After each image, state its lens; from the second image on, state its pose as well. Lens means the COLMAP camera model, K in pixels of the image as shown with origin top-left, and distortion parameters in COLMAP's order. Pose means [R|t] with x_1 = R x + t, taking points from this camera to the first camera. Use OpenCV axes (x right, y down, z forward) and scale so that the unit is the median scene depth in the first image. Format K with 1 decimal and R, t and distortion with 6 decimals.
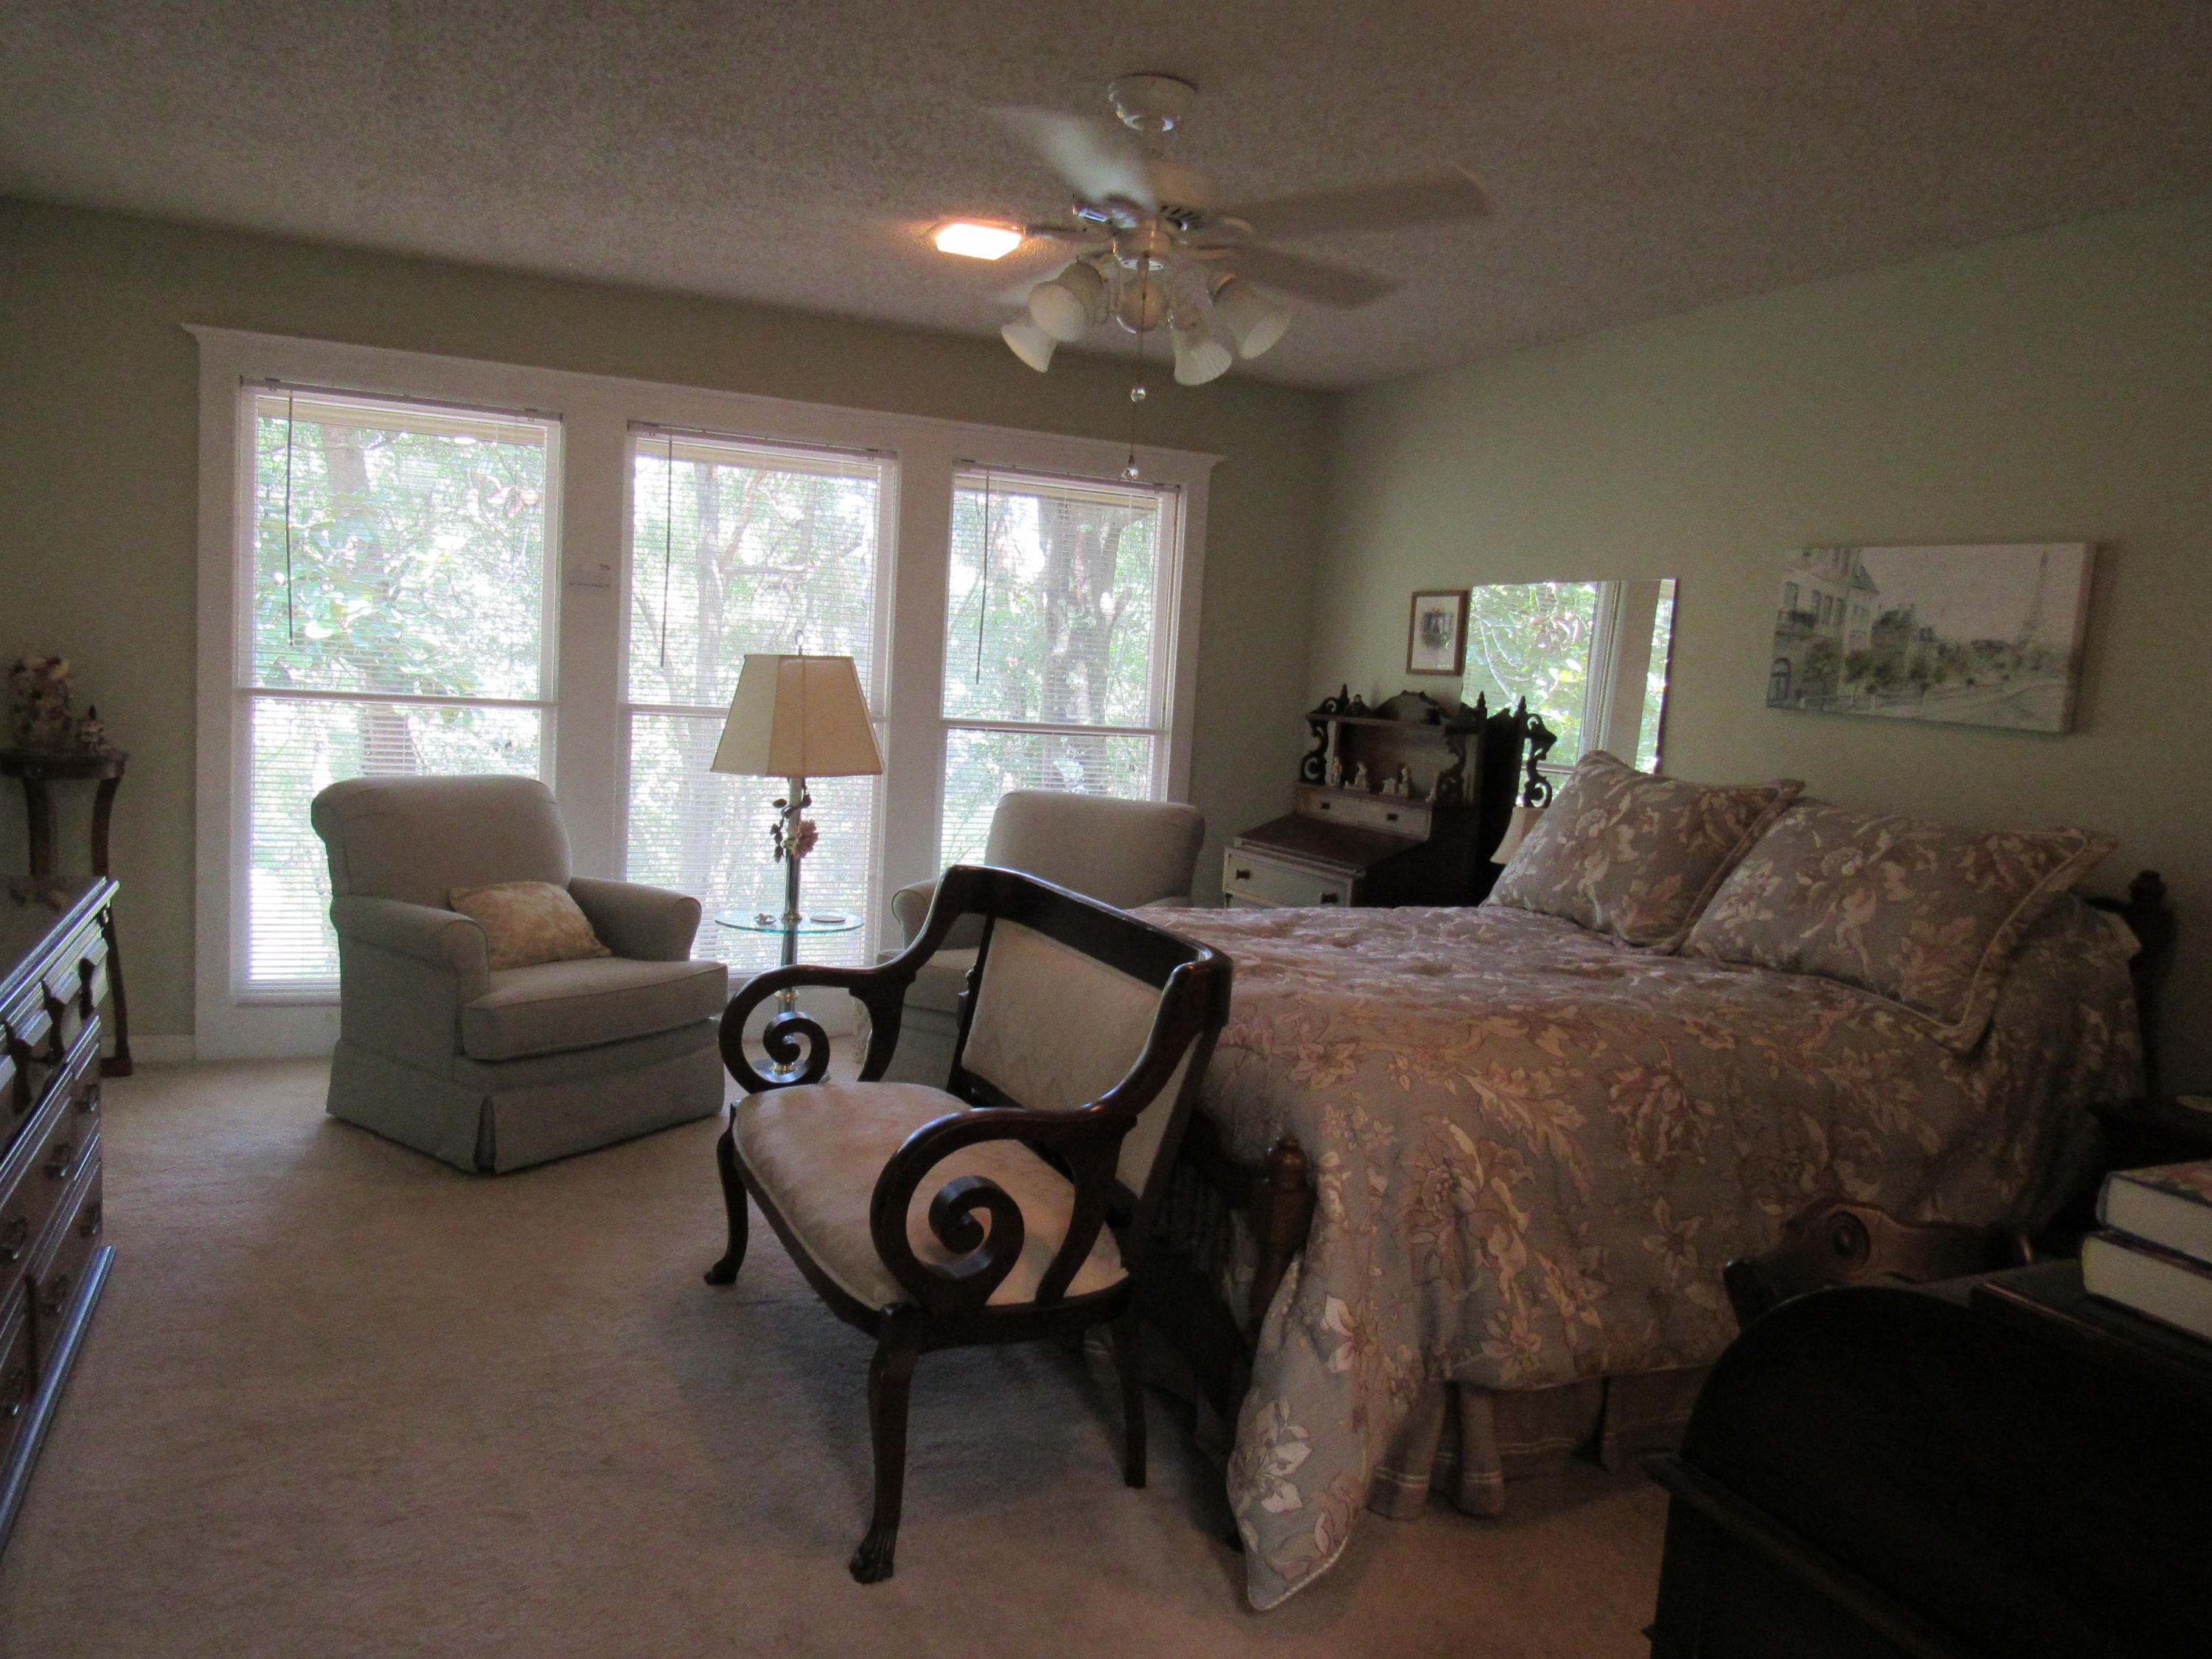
lens RADIAL K [[1584.7, 0, 1106.0], [0, 1584.7, 829.5], [0, 0, 1]] dist [-0.045610, 0.003016]
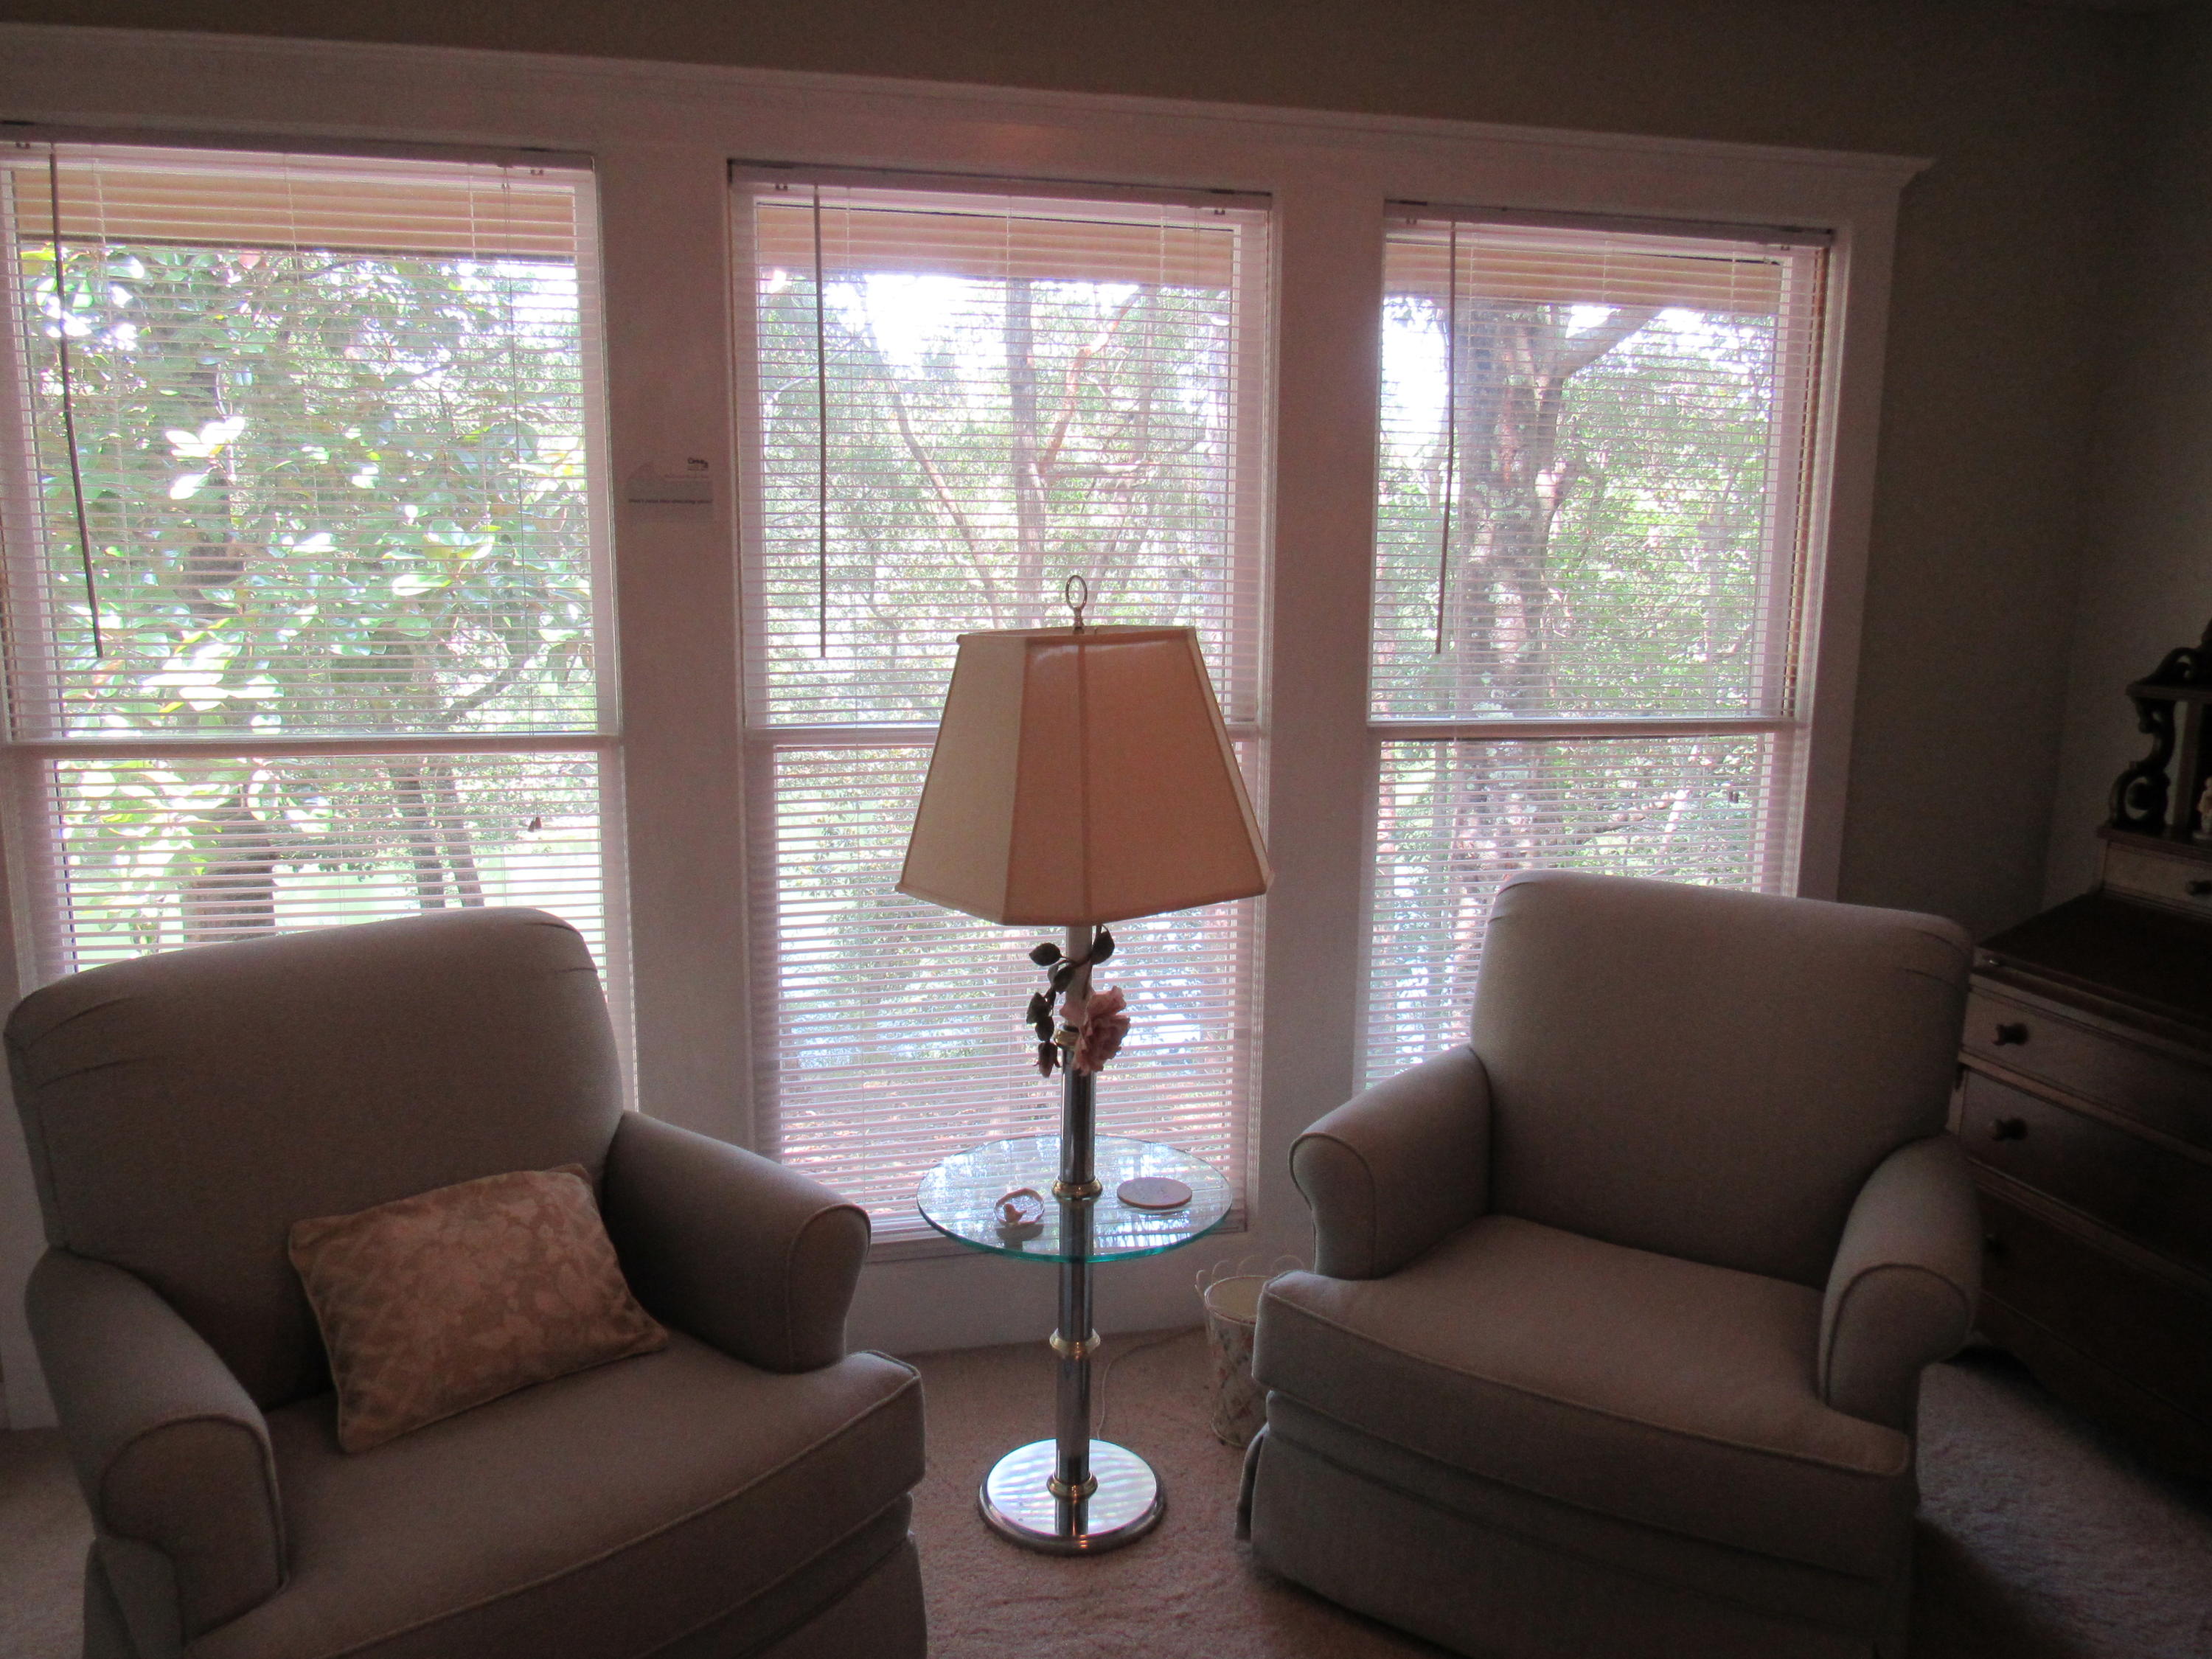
lens RADIAL K [[1589.0, 0, 1110.8], [0, 1589.0, 839.3], [0, 0, 1]] dist [-0.007845, 0.002067]
pose [[0.976186, -0.013435, -0.216520, -0.080718], [0.028417, 0.997400, 0.066231, -0.075373], [0.215067, -0.070807, 0.974029, 0.517169]]
